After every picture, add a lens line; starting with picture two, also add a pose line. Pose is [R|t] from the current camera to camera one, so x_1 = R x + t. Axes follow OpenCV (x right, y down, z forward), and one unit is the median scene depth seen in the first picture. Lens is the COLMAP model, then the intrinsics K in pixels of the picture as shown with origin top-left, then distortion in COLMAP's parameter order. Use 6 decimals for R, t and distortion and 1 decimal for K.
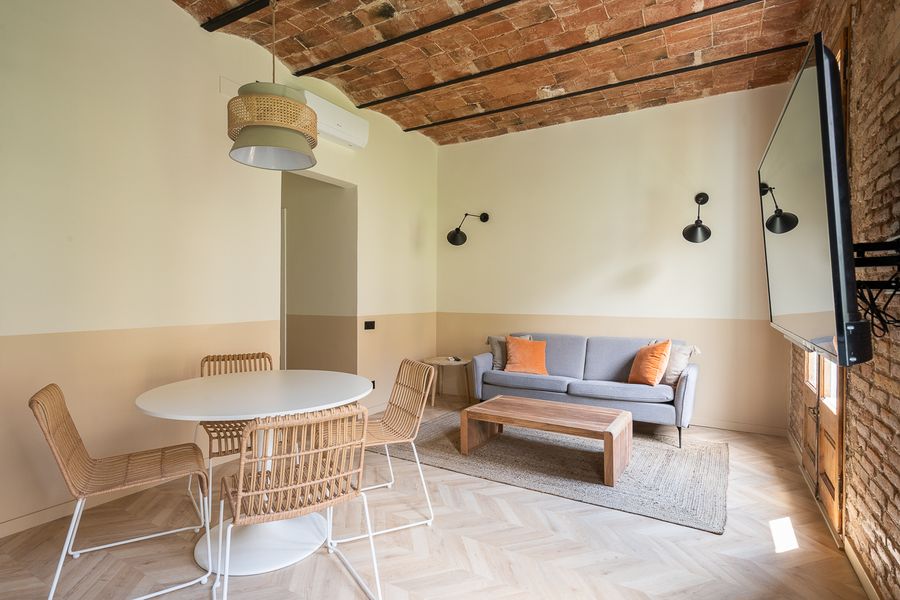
lens RADIAL K [[447.6, 0, 450.0], [0, 447.6, 300.0], [0, 0, 1]] dist [-0.001313, -0.000668]
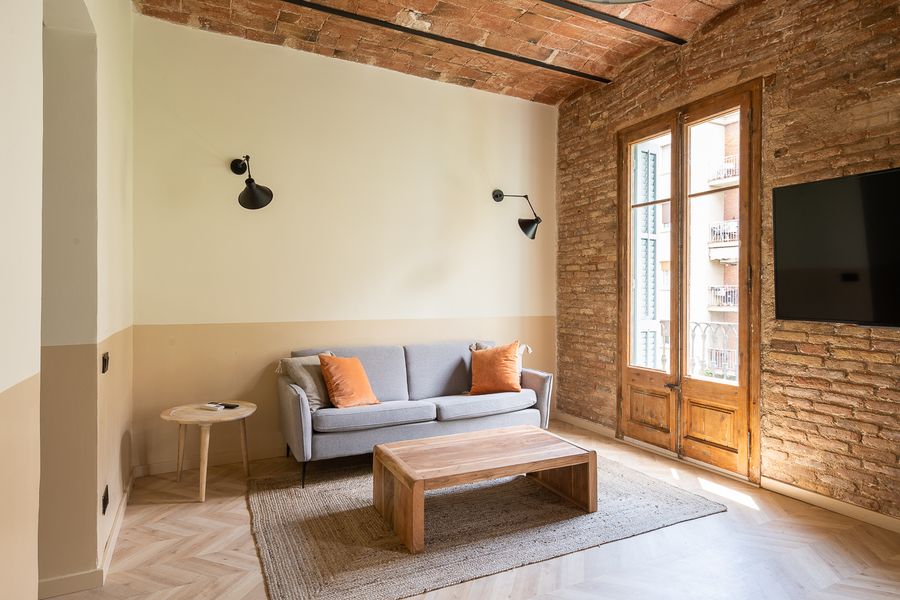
lens RADIAL K [[513.6, 0, 450.0], [0, 513.6, 300.0], [0, 0, 1]] dist [-0.002621, -0.000370]
pose [[0.548504, -0.009411, 0.836095, -0.432907], [0.004975, 0.999956, 0.007992, -0.006776], [-0.836133, -0.000224, 0.548527, 0.454832]]
